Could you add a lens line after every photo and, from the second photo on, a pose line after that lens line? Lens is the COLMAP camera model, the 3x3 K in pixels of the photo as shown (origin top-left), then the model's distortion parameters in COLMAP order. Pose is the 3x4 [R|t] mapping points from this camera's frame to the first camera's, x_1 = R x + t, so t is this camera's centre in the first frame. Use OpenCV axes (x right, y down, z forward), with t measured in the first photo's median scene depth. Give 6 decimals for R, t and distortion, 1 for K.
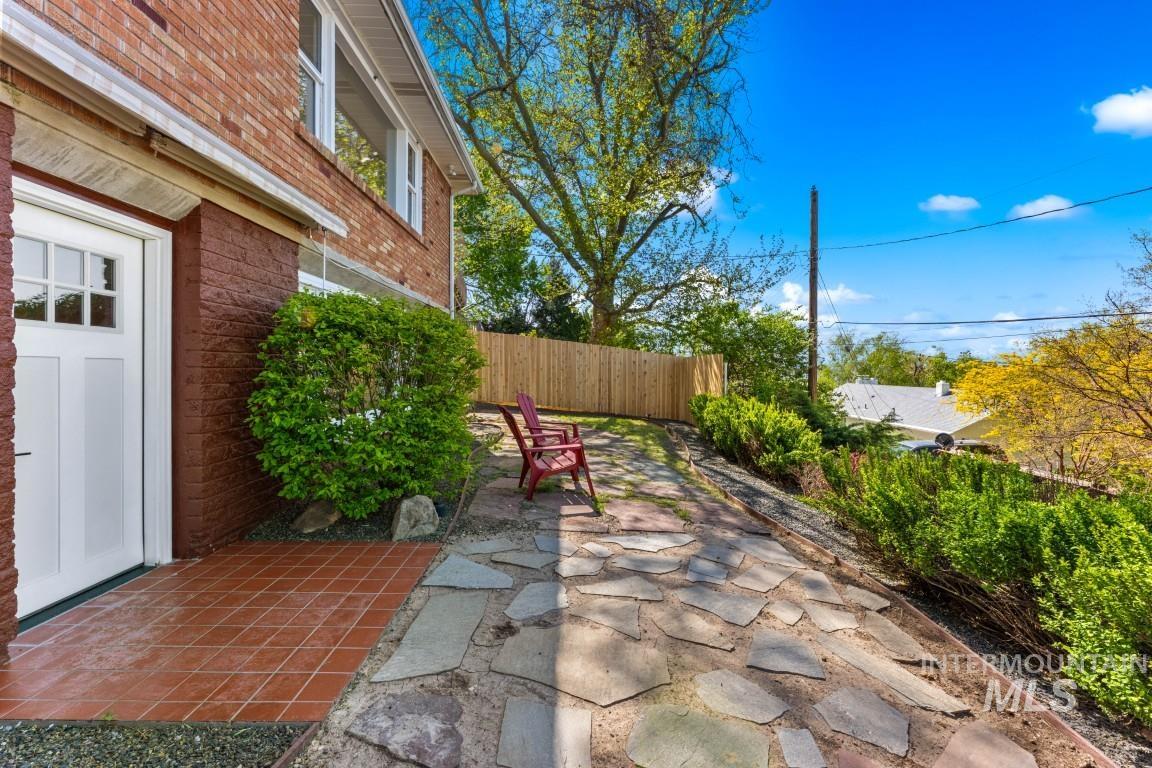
lens RADIAL K [[459.2, 0, 573.0], [0, 459.2, 374.7], [0, 0, 1]] dist [0.000470, -0.001056]
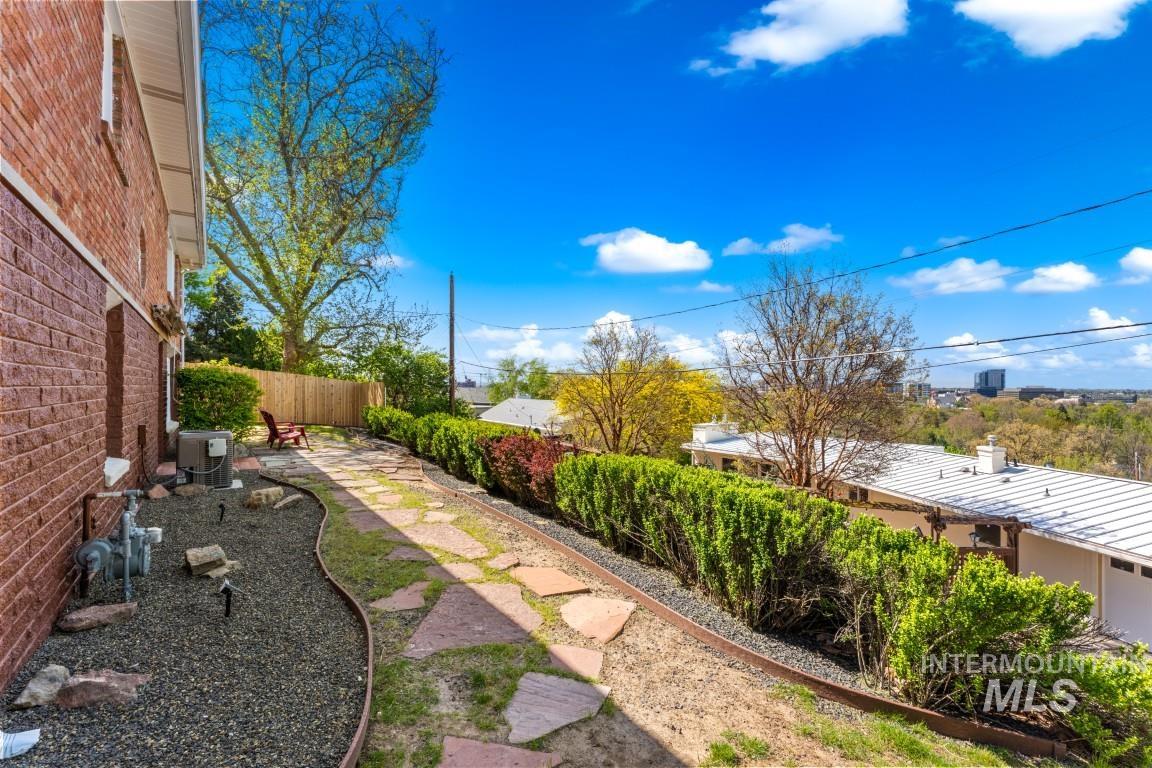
lens RADIAL K [[489.6, 0, 578.6], [0, 489.6, 385.1], [0, 0, 1]] dist [-0.001562, -0.000059]
pose [[0.812085, -0.003842, 0.583526, -0.093249], [0.011681, 0.999885, -0.009672, -0.006550], [-0.583422, 0.014671, 0.812037, -0.589478]]
